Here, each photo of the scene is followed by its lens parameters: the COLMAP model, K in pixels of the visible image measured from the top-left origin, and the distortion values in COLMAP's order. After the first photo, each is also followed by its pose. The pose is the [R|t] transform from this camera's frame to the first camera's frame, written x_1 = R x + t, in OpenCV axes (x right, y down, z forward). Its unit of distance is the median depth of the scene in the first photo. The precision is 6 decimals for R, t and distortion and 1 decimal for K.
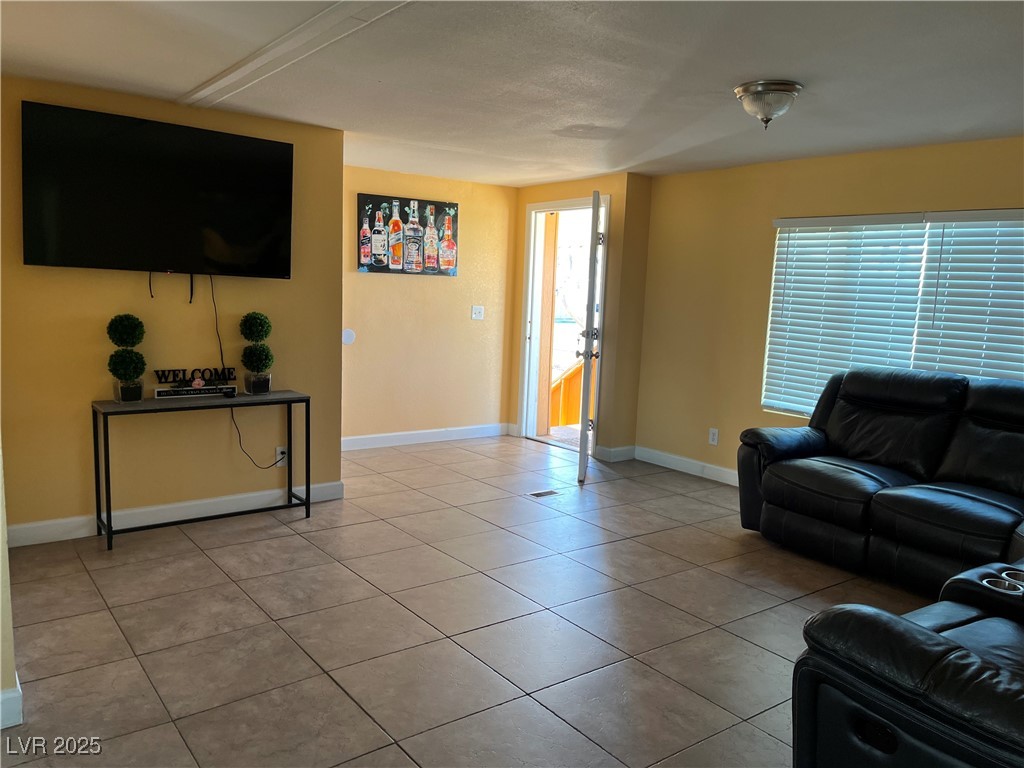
lens RADIAL K [[783.9, 0, 512.0], [0, 783.9, 384.0], [0, 0, 1]] dist [0.006139, -0.003710]
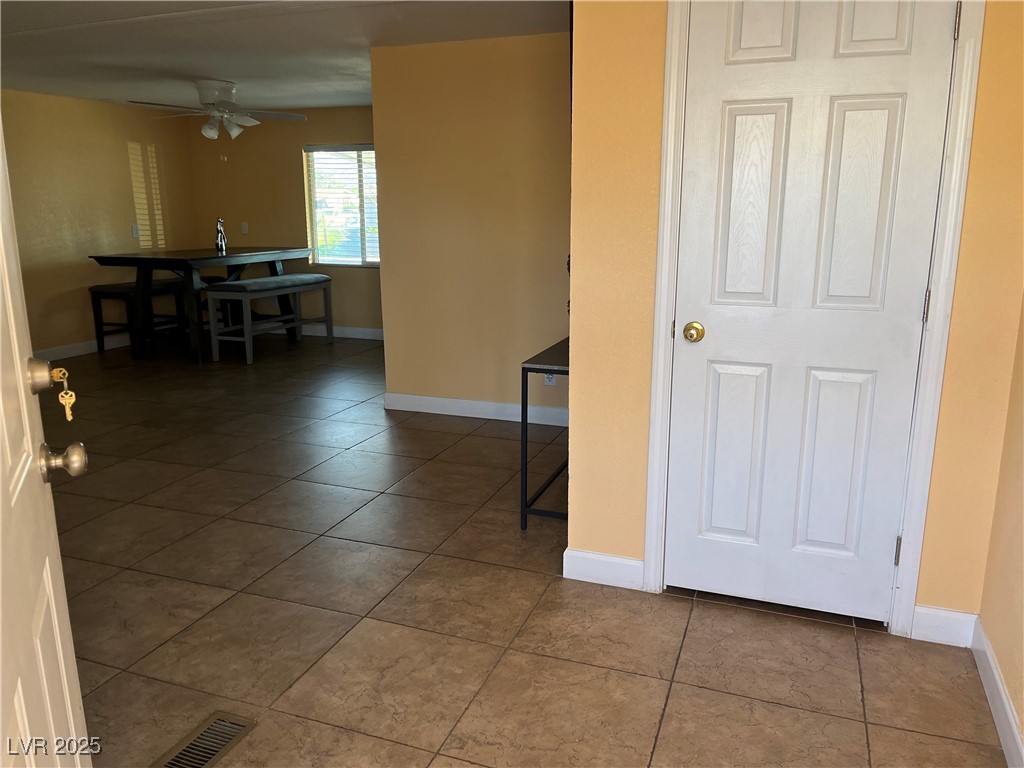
lens RADIAL K [[783.9, 0, 512.0], [0, 783.9, 384.0], [0, 0, 1]] dist [0.006139, -0.003710]
pose [[-0.838194, 0.085748, -0.538590, 0.131593], [-0.102906, 0.944956, 0.310595, -0.189099], [0.535576, 0.315763, -0.783232, 1.631773]]
